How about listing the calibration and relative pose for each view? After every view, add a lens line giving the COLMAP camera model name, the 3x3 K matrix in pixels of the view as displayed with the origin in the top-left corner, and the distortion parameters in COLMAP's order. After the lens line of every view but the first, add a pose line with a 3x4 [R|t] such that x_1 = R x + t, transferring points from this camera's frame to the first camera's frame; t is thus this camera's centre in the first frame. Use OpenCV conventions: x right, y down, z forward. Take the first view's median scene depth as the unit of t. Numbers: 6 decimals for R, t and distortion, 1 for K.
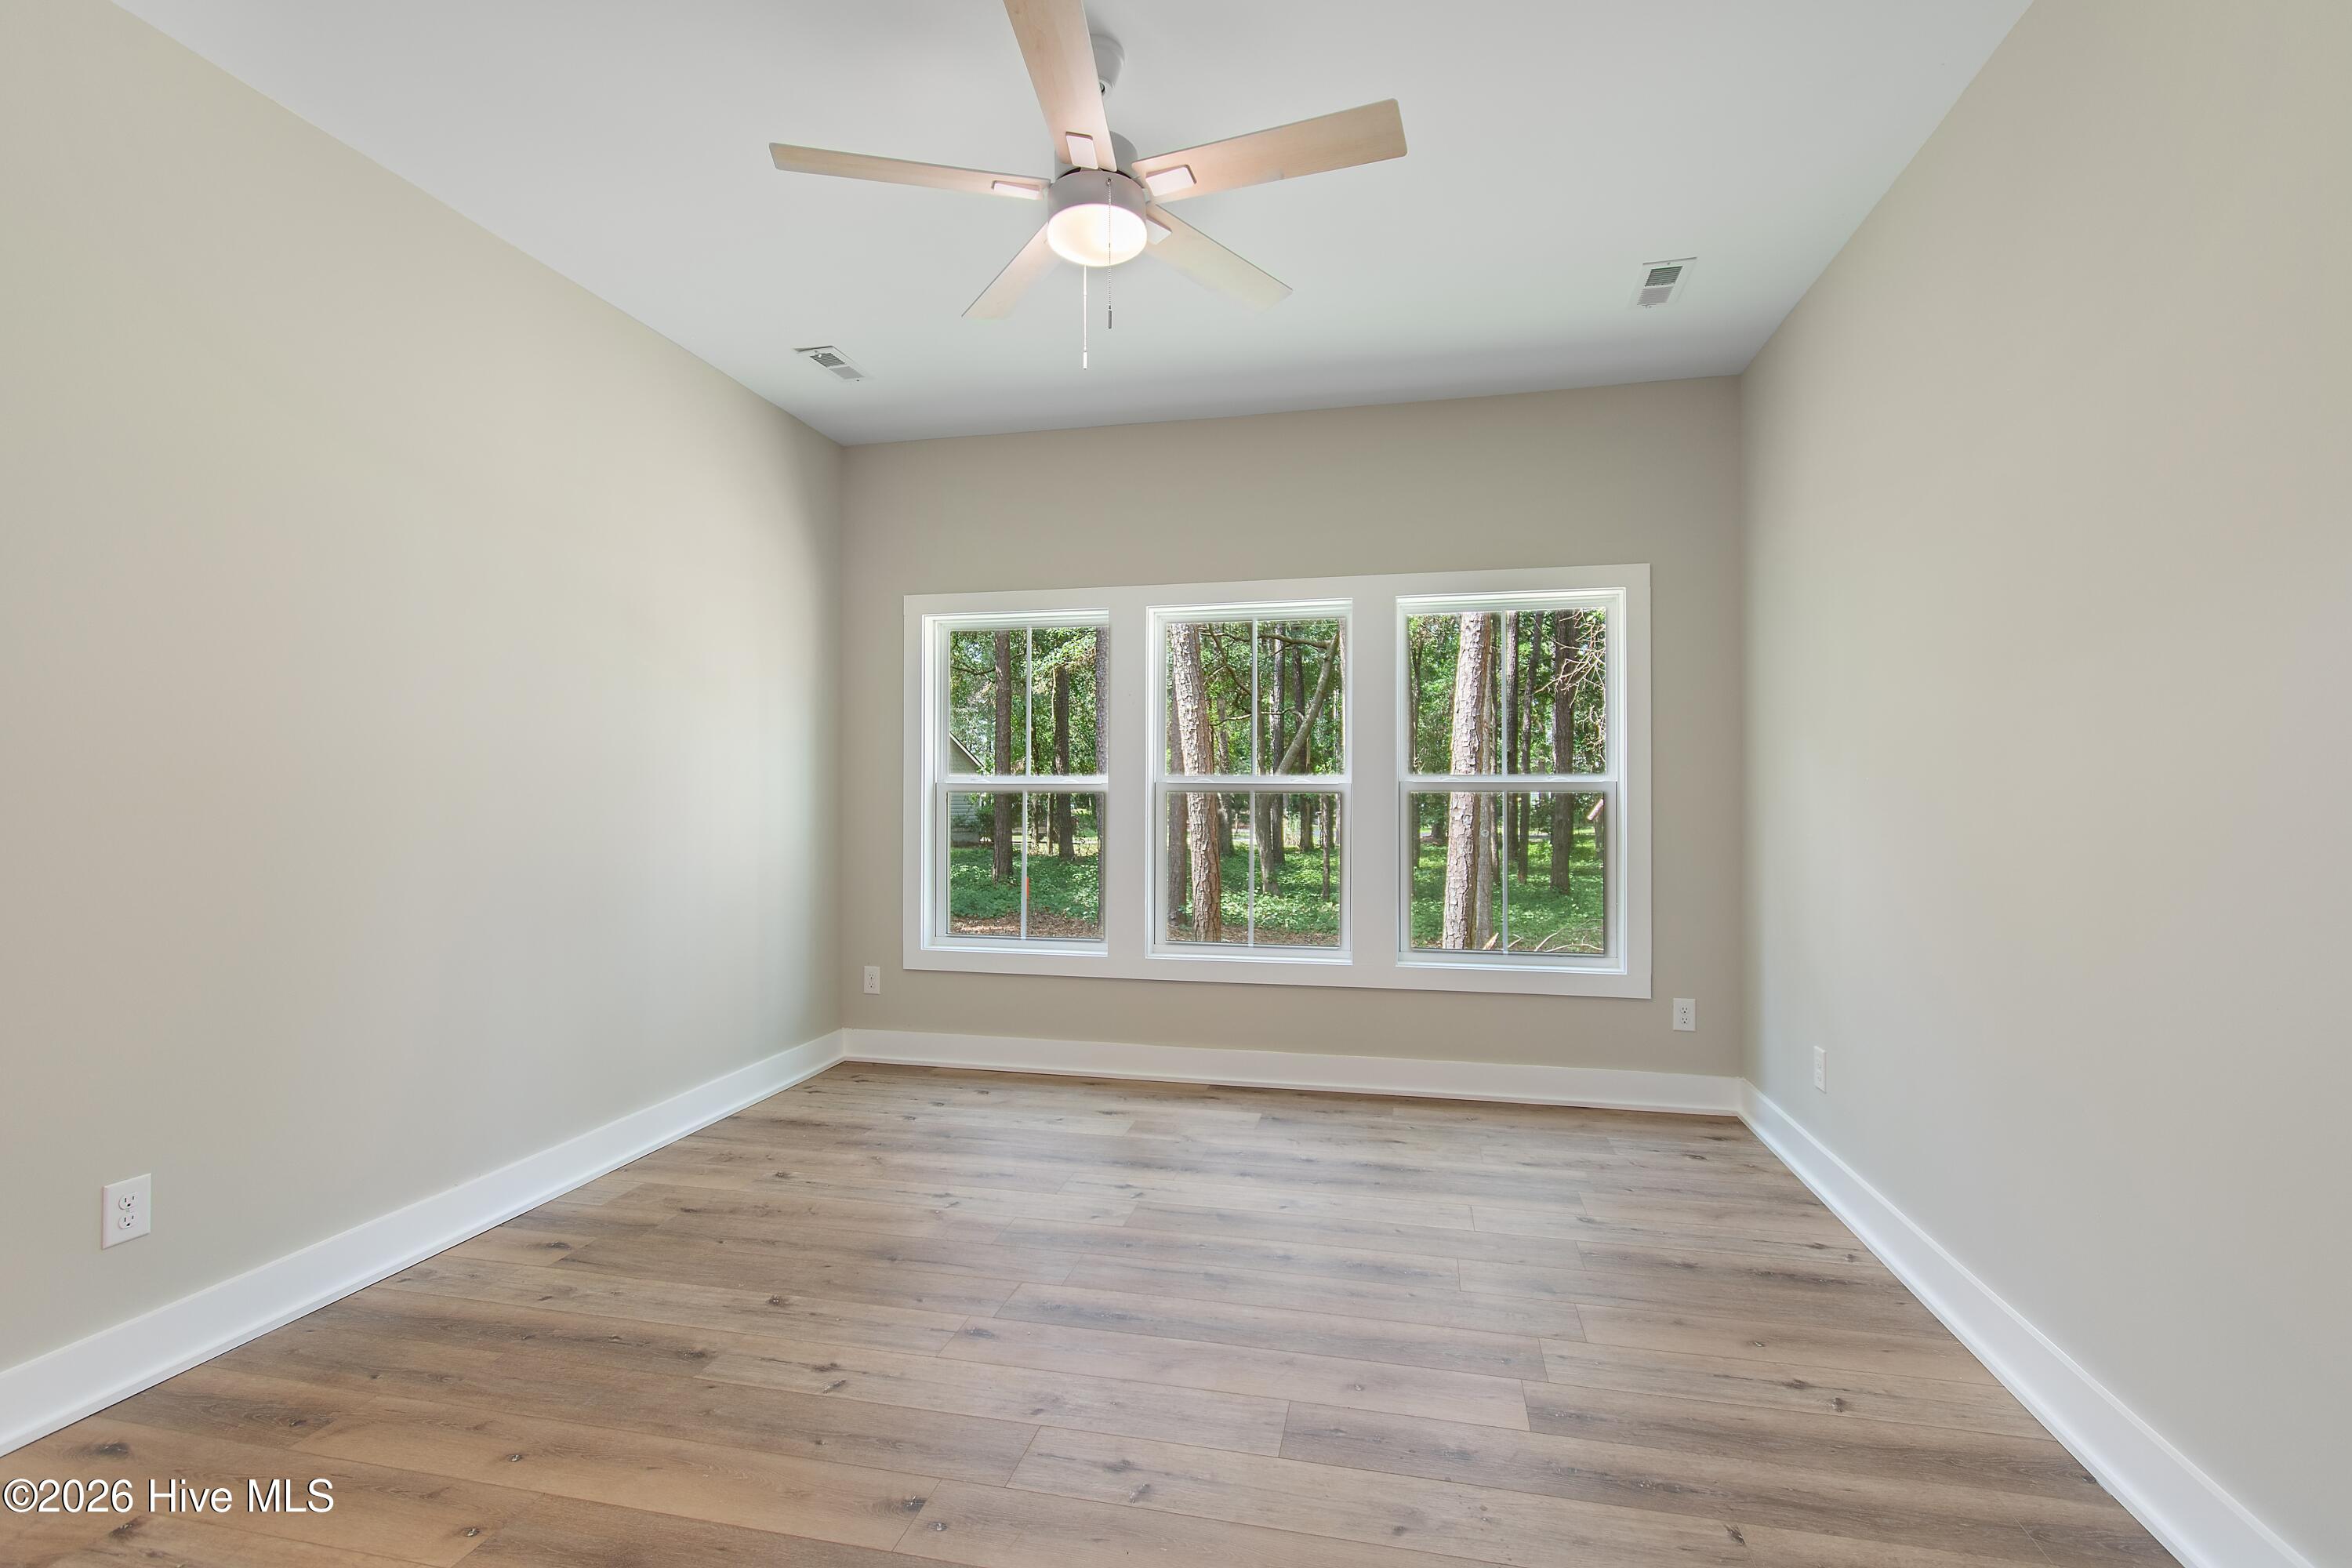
lens RADIAL K [[1034.0, 0, 1179.4], [0, 1034.0, 784.4], [0, 0, 1]] dist [0.001905, -0.001738]
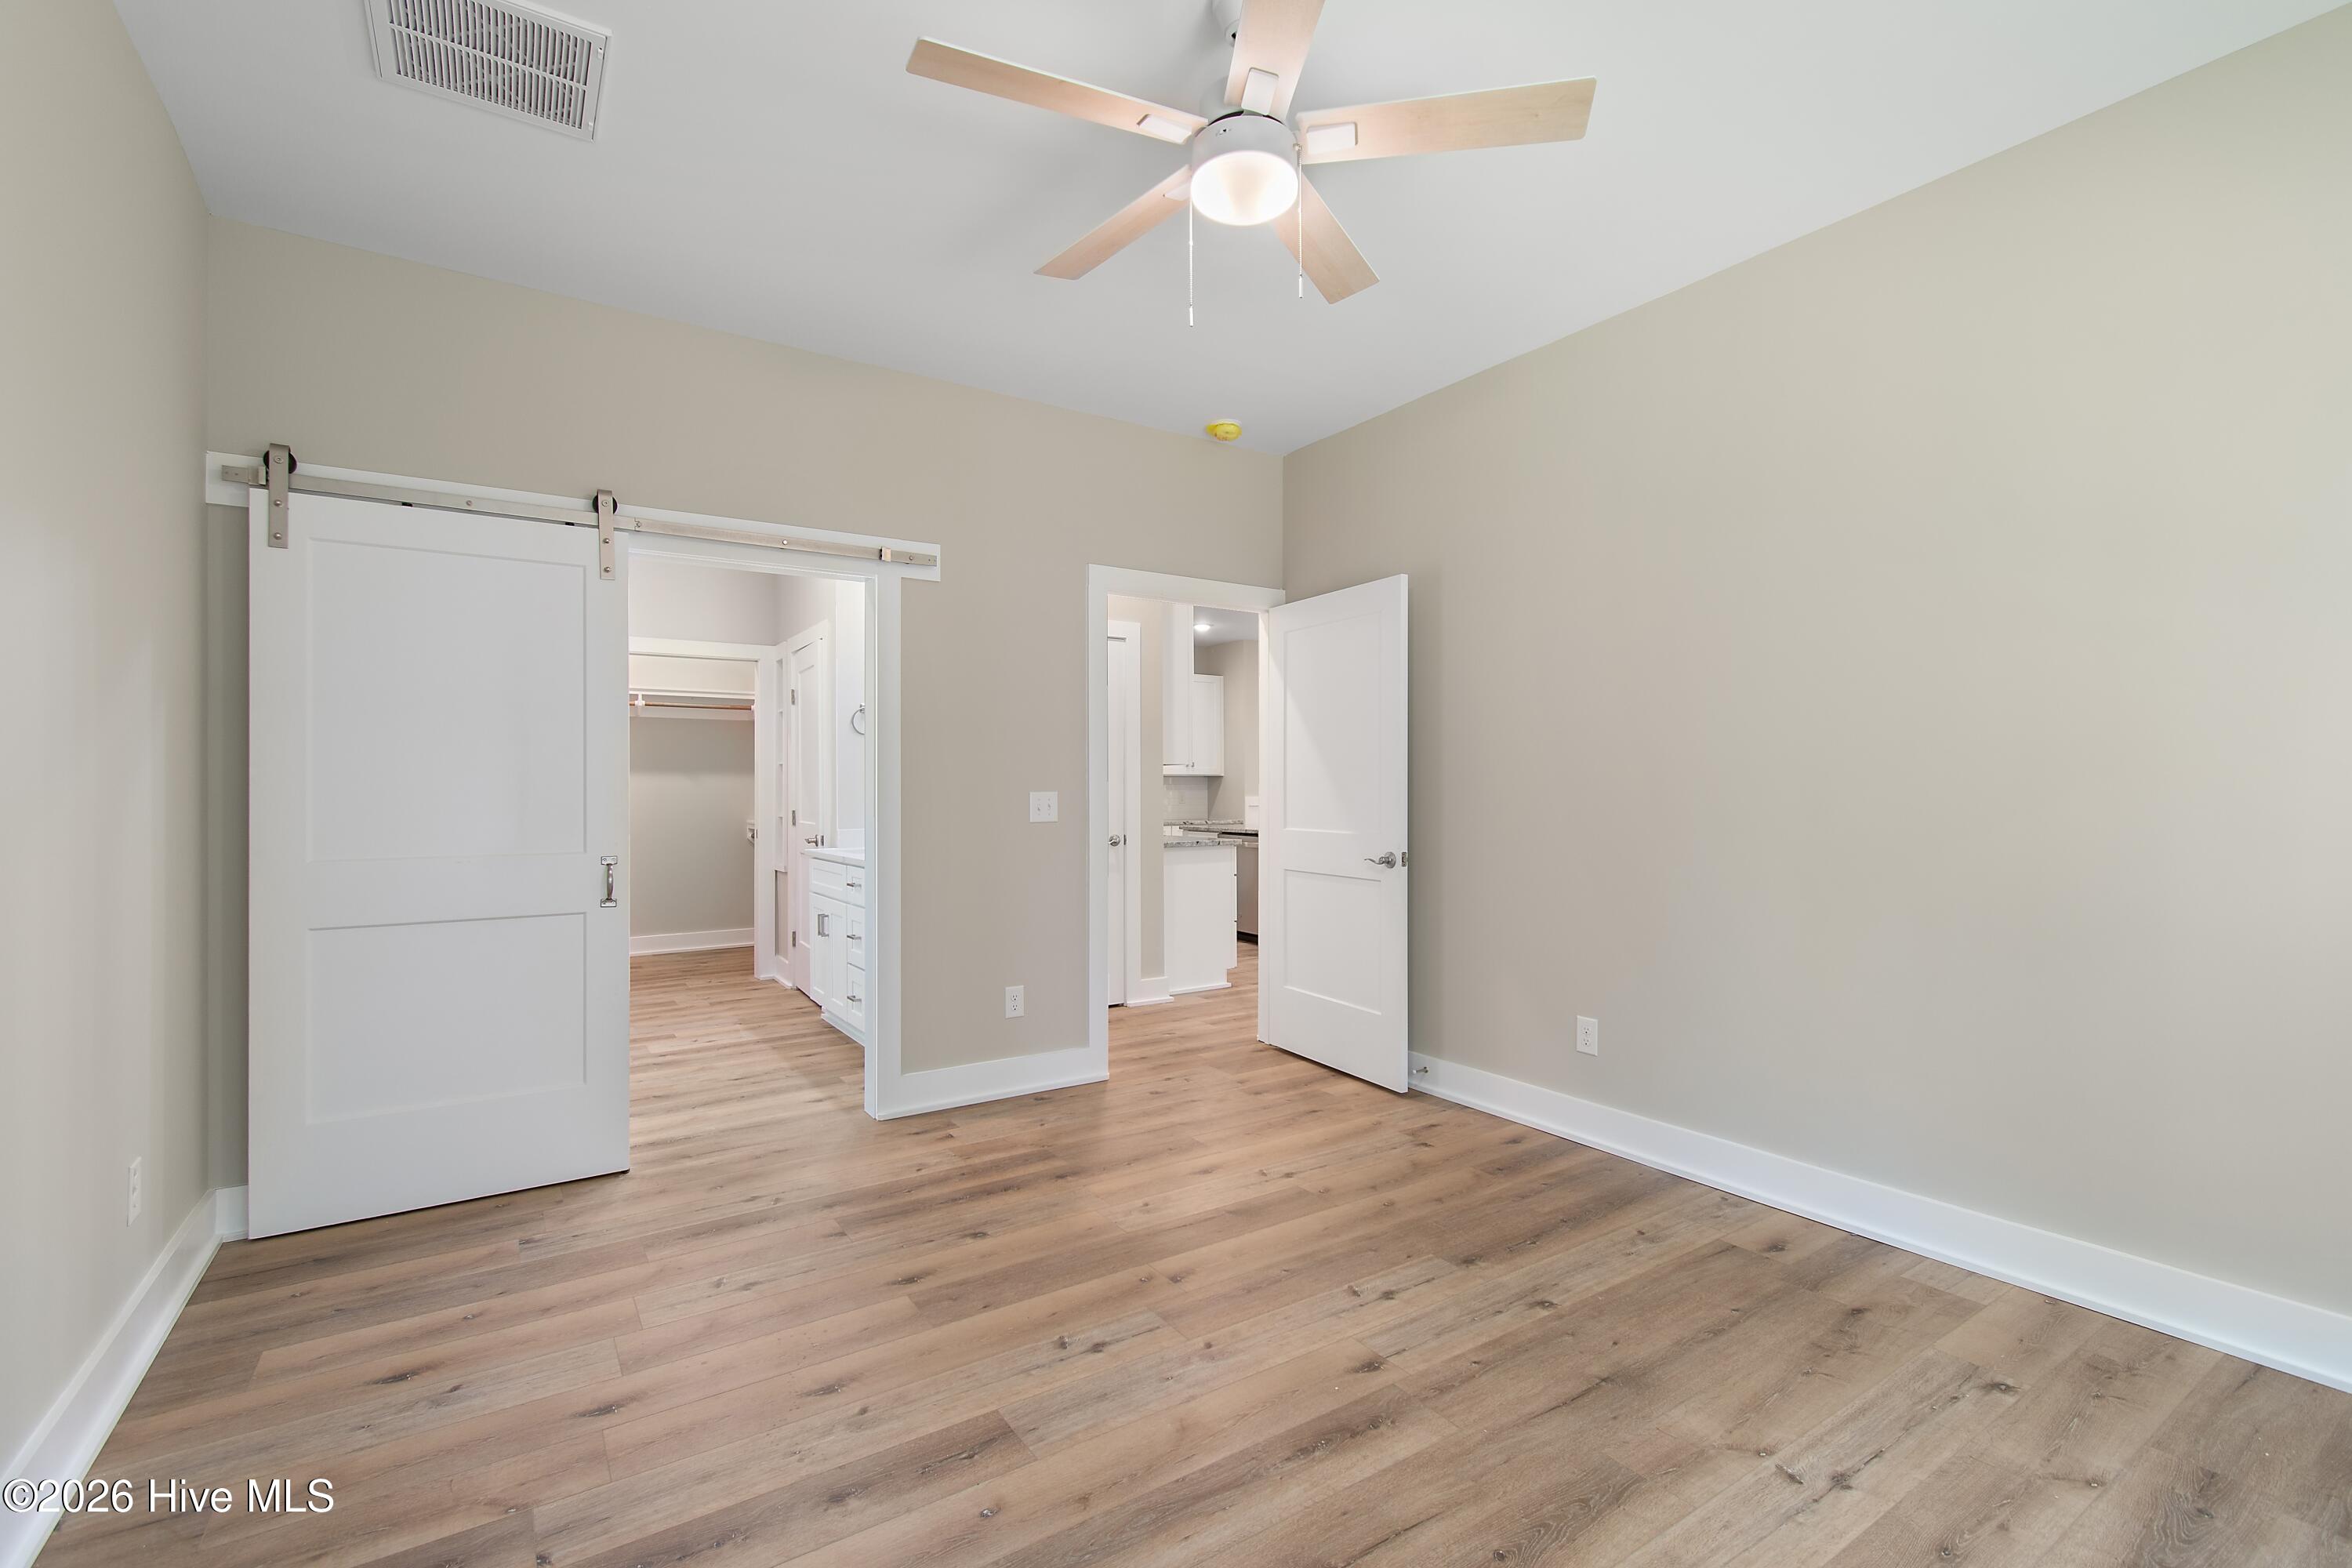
lens RADIAL K [[1034.0, 0, 1186.7], [0, 1034.0, 789.9], [0, 0, 1]] dist [0.001905, -0.001738]
pose [[-0.685980, 0.001960, -0.727618, 0.565644], [0.008491, 0.999950, -0.005311, 0.011184], [0.727571, -0.009822, -0.685962, 1.440501]]
